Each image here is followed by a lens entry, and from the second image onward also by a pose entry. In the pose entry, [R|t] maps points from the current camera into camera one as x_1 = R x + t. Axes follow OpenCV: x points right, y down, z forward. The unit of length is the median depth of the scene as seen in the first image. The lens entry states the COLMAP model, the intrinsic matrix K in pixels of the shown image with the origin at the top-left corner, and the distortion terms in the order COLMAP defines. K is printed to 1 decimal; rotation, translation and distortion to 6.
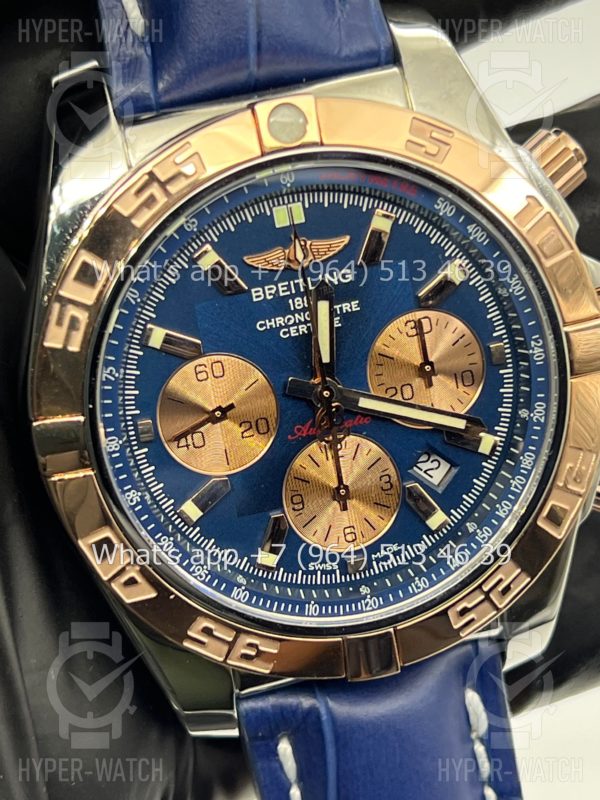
lens RADIAL K [[1933.5, 0, 299.6], [0, 1933.5, 395.4], [0, 0, 1]] dist [0.181090, 0.000000]
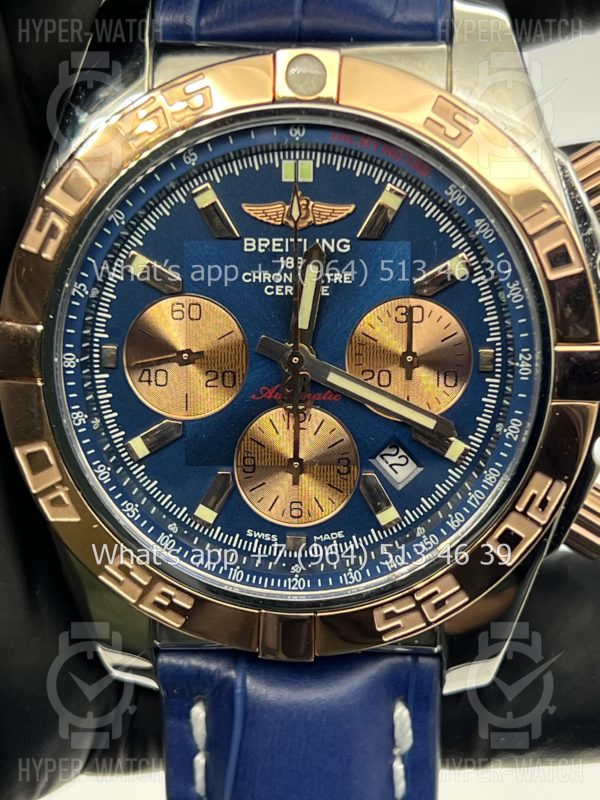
lens RADIAL K [[1933.5, 0, 300.4], [0, 1933.5, 402.3], [0, 0, 1]] dist [0.181090, 0.000000]
pose [[0.956004, 0.219352, -0.194784, 0.208334], [-0.222154, 0.974982, 0.007618, 0.011905], [0.191581, 0.035990, 0.980817, 0.052506]]
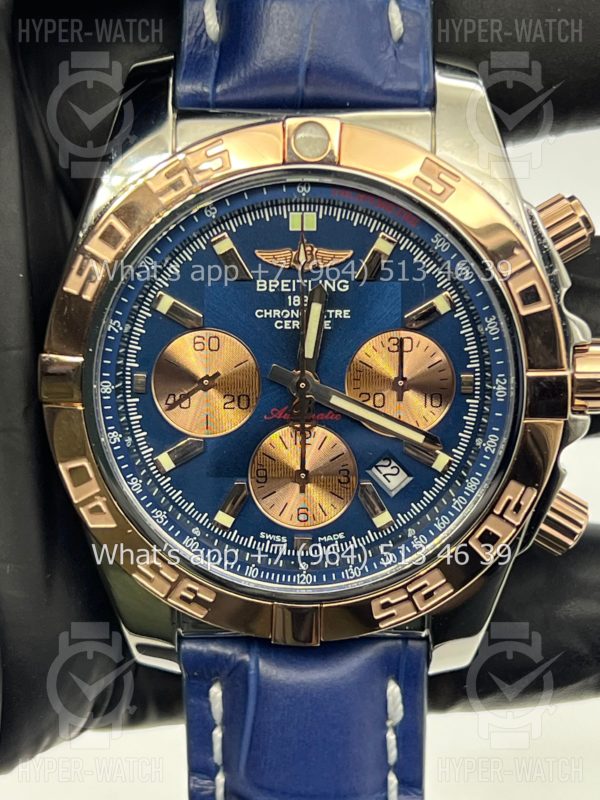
lens RADIAL K [[1933.5, 0, 303.0], [0, 1933.5, 407.7], [0, 0, 1]] dist [0.181090, 0.000000]
pose [[0.964374, 0.212715, -0.157273, 0.191424], [-0.213793, 0.976825, 0.010230, 0.000371], [0.155805, 0.023759, 0.987502, -0.100505]]
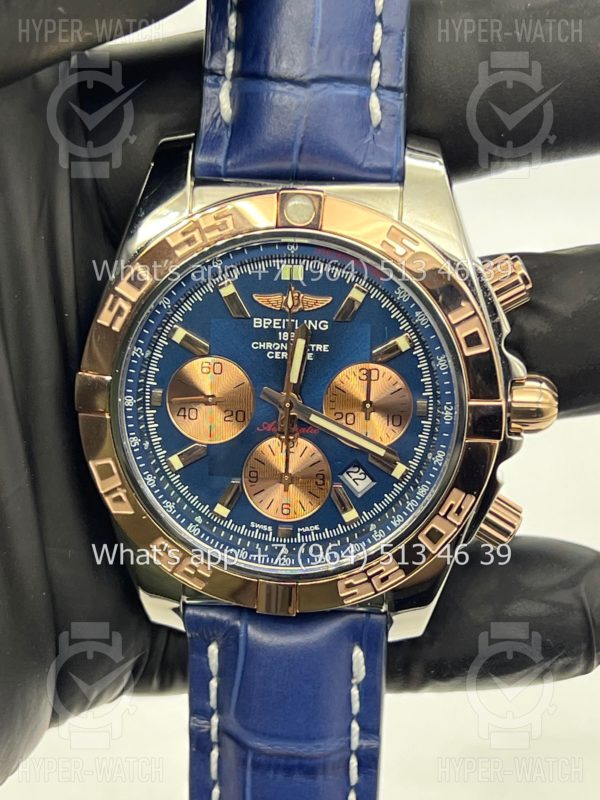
lens RADIAL K [[1933.5, 0, 302.6], [0, 1933.5, 399.5], [0, 0, 1]] dist [0.181090, 0.000000]
pose [[0.947886, 0.250345, -0.197075, 0.292739], [-0.247498, 0.968089, 0.039358, -0.061125], [0.200640, 0.011469, 0.979598, -0.343689]]
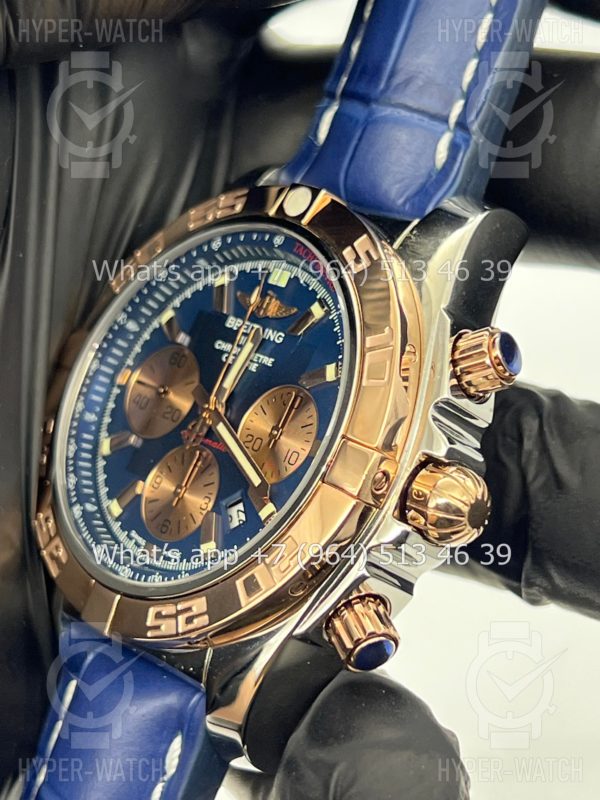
lens RADIAL K [[1933.5, 0, 299.2], [0, 1933.5, 400.4], [0, 0, 1]] dist [0.181090, 0.000000]
pose [[0.455267, 0.330353, -0.826801, 1.028601], [-0.622861, 0.781733, -0.030625, -0.002610], [0.636220, 0.528925, 0.561661, 0.358559]]
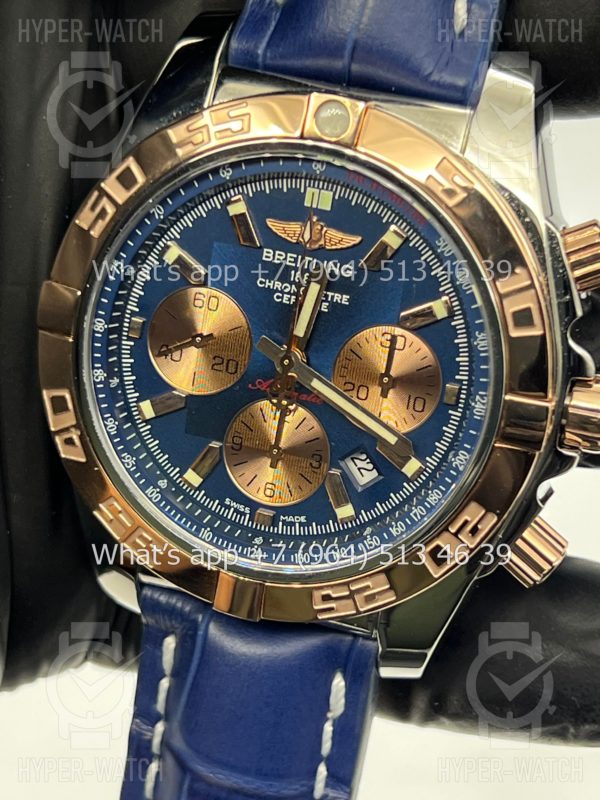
lens RADIAL K [[1933.5, 0, 298.6], [0, 1933.5, 407.0], [0, 0, 1]] dist [0.181090, 0.000000]
pose [[0.843691, 0.407831, -0.349083, 0.413272], [-0.395239, 0.911947, 0.110176, -0.101151], [0.363278, 0.045017, 0.930592, -0.022057]]
